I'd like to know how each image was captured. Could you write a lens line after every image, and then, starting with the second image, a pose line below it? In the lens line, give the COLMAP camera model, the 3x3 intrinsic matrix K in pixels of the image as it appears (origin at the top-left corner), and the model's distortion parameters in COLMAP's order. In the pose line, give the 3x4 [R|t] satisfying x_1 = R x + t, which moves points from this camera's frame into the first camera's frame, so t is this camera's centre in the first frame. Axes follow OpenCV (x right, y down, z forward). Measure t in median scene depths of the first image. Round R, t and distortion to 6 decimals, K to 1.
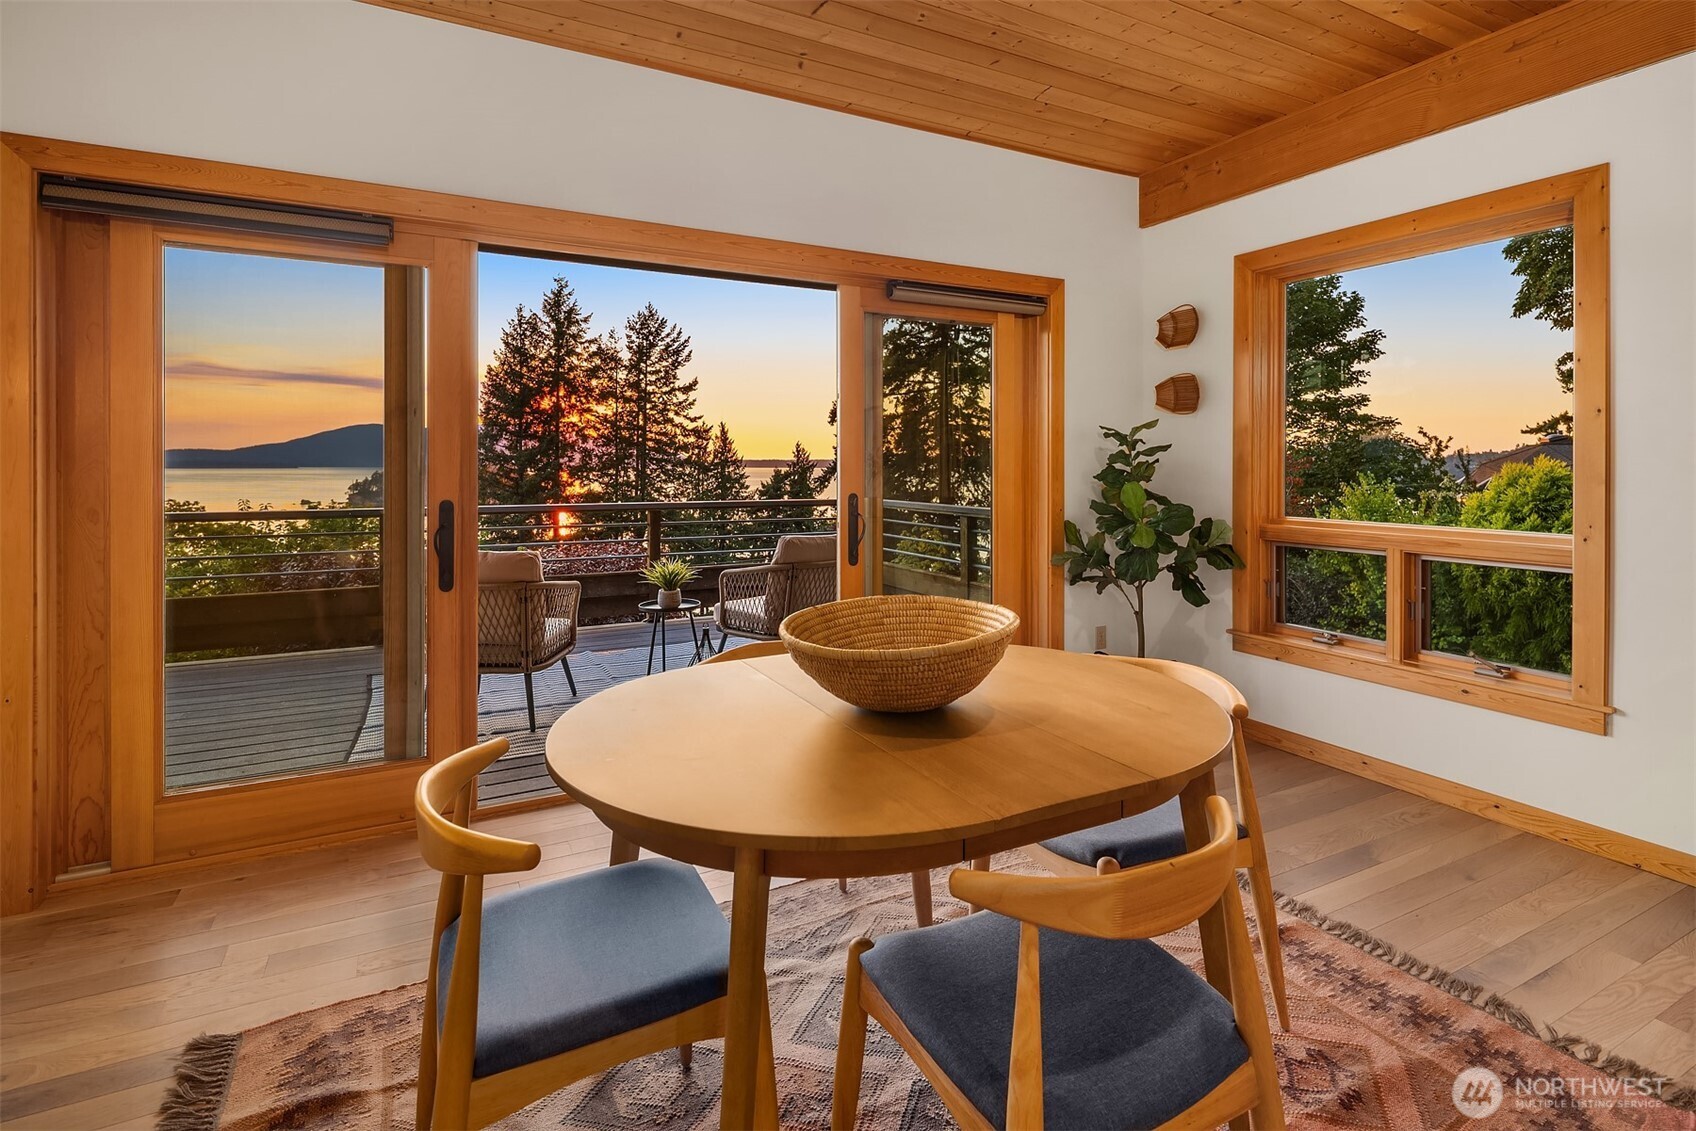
lens RADIAL K [[782.8, 0, 881.7], [0, 782.8, 456.9], [0, 0, 1]] dist [-0.001927, -0.000629]
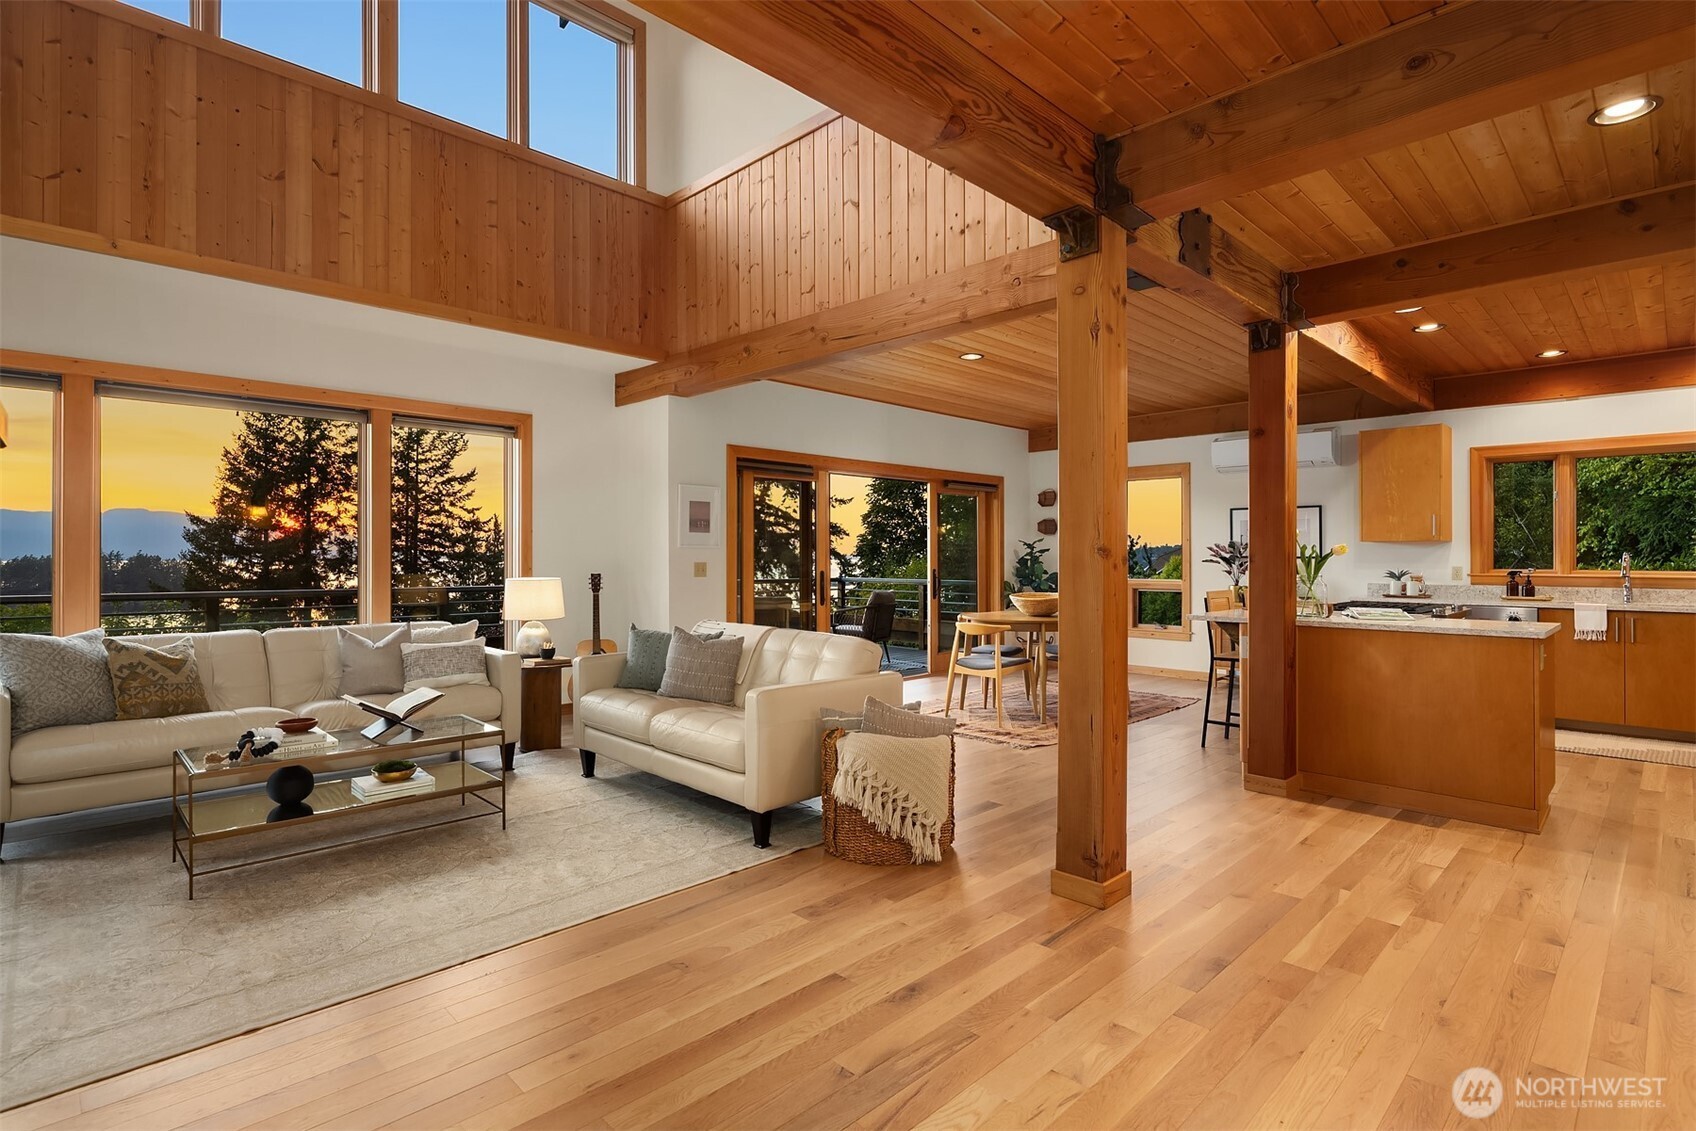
lens RADIAL K [[807.8, 0, 855.2], [0, 807.8, 555.9], [0, 0, 1]] dist [0.000735, -0.000889]
pose [[0.957645, -0.000106, 0.287951, -0.073137], [-0.002248, 0.999967, 0.007846, -0.000879], [-0.287943, -0.008161, 0.957613, -0.098055]]
